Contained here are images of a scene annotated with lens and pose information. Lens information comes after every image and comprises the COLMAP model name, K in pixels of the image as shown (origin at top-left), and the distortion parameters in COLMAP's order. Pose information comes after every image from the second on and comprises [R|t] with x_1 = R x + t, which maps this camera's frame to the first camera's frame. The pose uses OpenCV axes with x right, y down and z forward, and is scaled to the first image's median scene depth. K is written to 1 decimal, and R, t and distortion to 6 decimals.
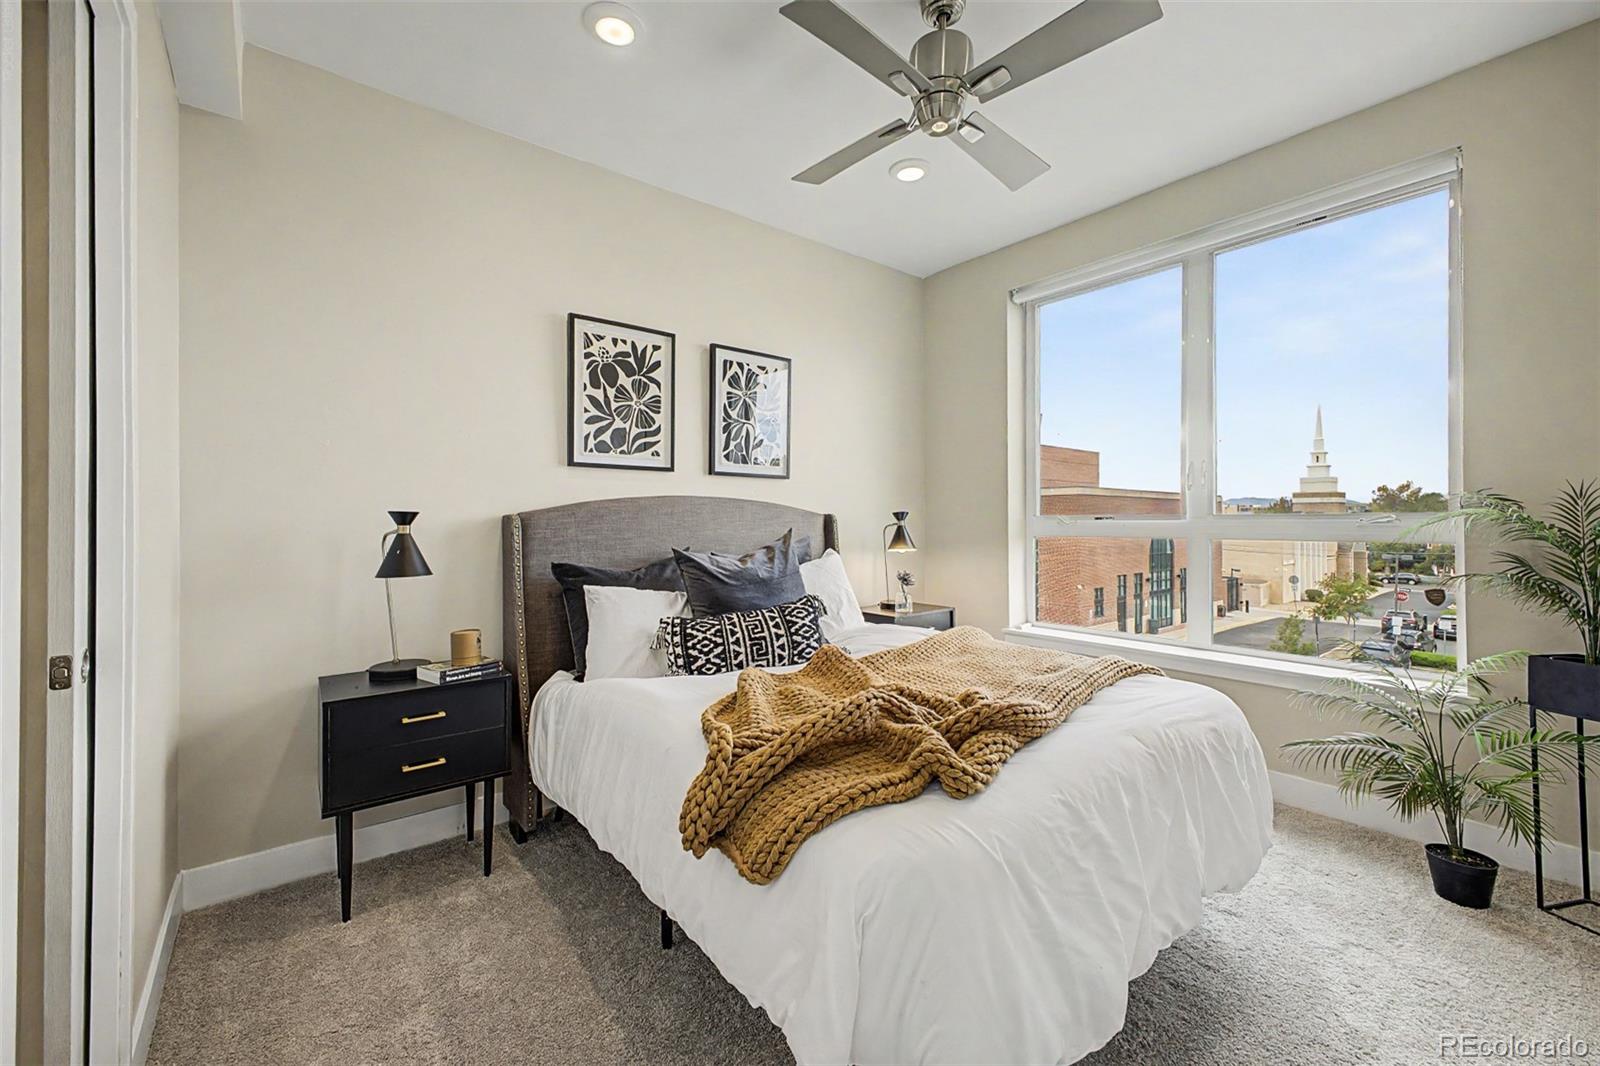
lens RADIAL K [[634.1, 0, 790.0], [0, 634.1, 530.0], [0, 0, 1]] dist [0.021156, -0.005420]
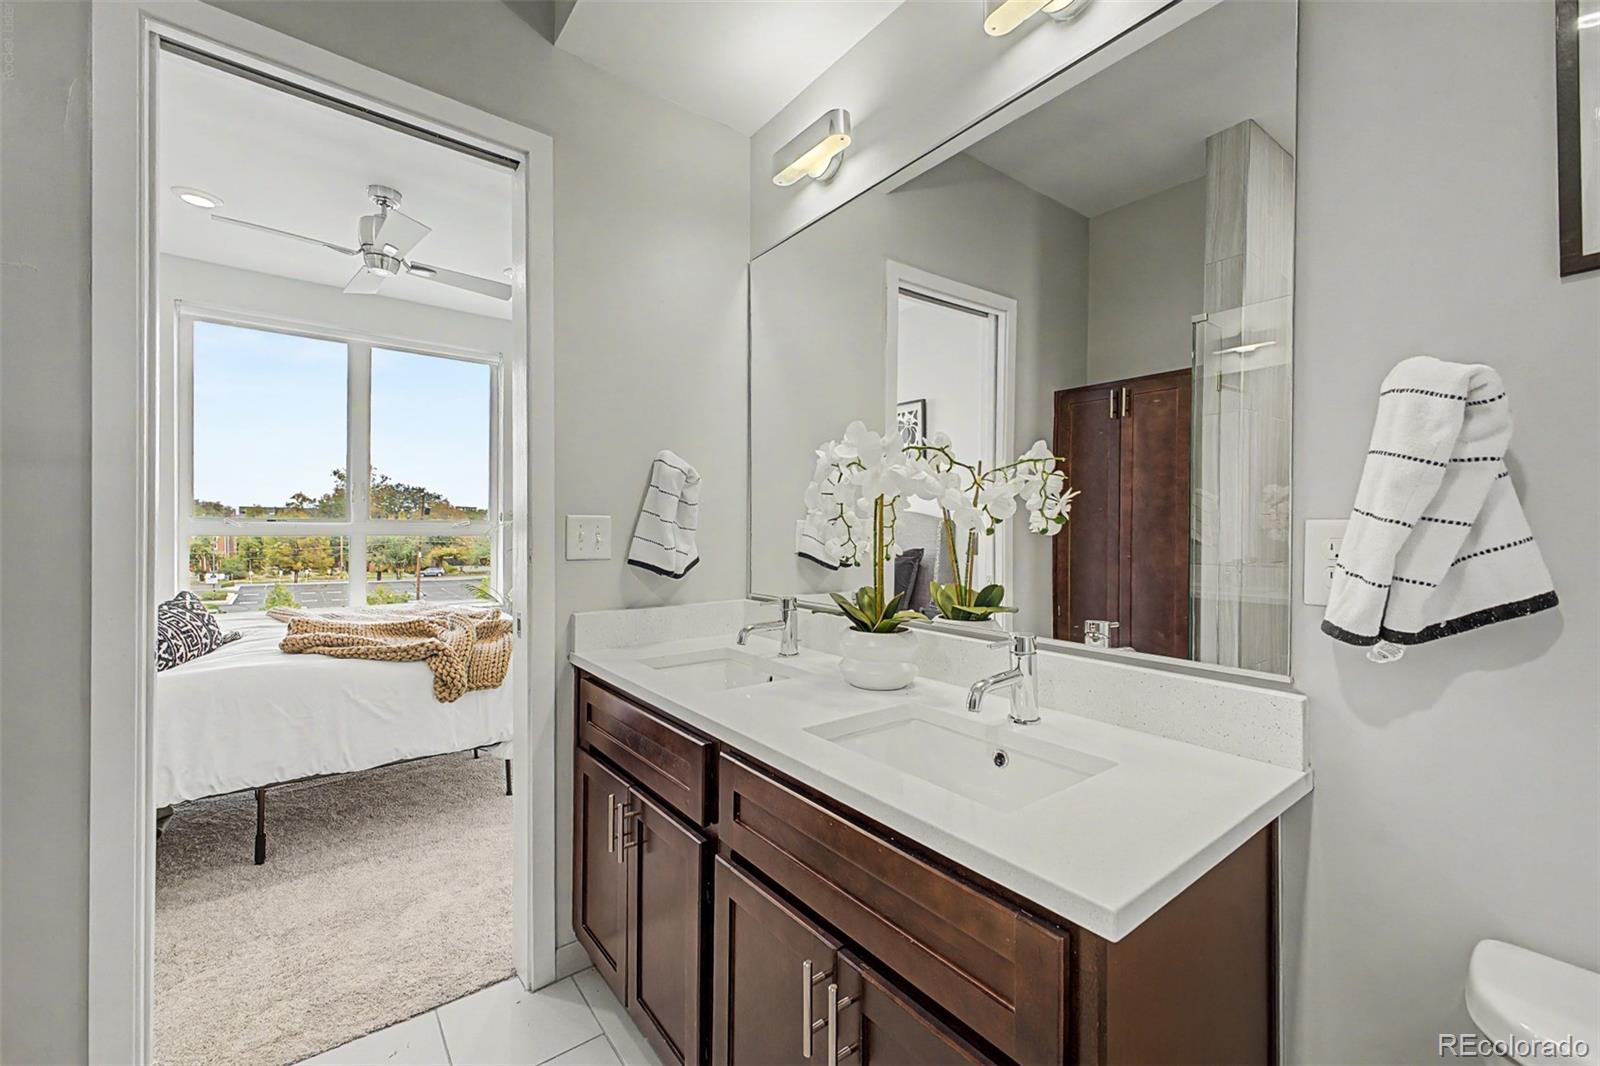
lens RADIAL K [[634.1, 0, 798.9], [0, 634.1, 533.5], [0, 0, 1]] dist [0.021156, -0.005420]
pose [[0.026726, -0.007214, 0.999617, -0.923256], [0.001413, 0.999973, 0.007179, -0.000335], [-0.999642, 0.001221, 0.026735, -0.051706]]
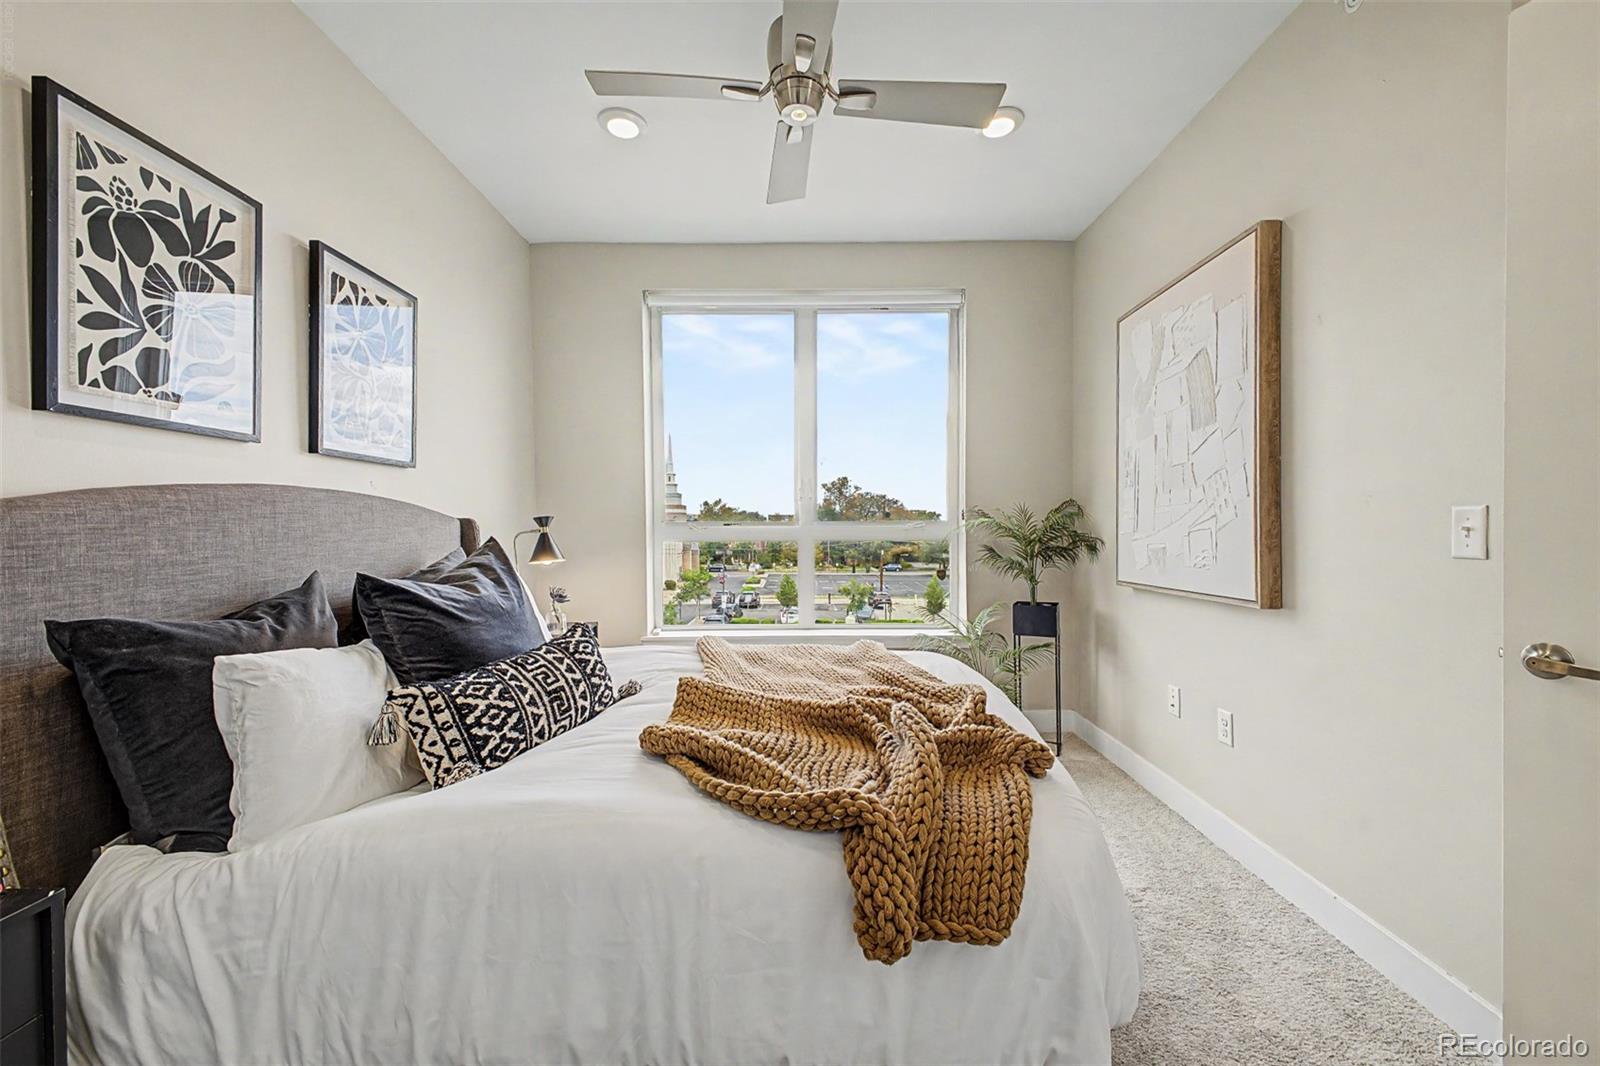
lens RADIAL K [[634.1, 0, 810.7], [0, 634.1, 542.2], [0, 0, 1]] dist [0.021156, -0.005420]
pose [[0.625132, -0.020757, 0.780243, -0.359673], [0.012278, 0.999784, 0.016761, -0.005489], [-0.780422, -0.000898, 0.625252, 0.265964]]
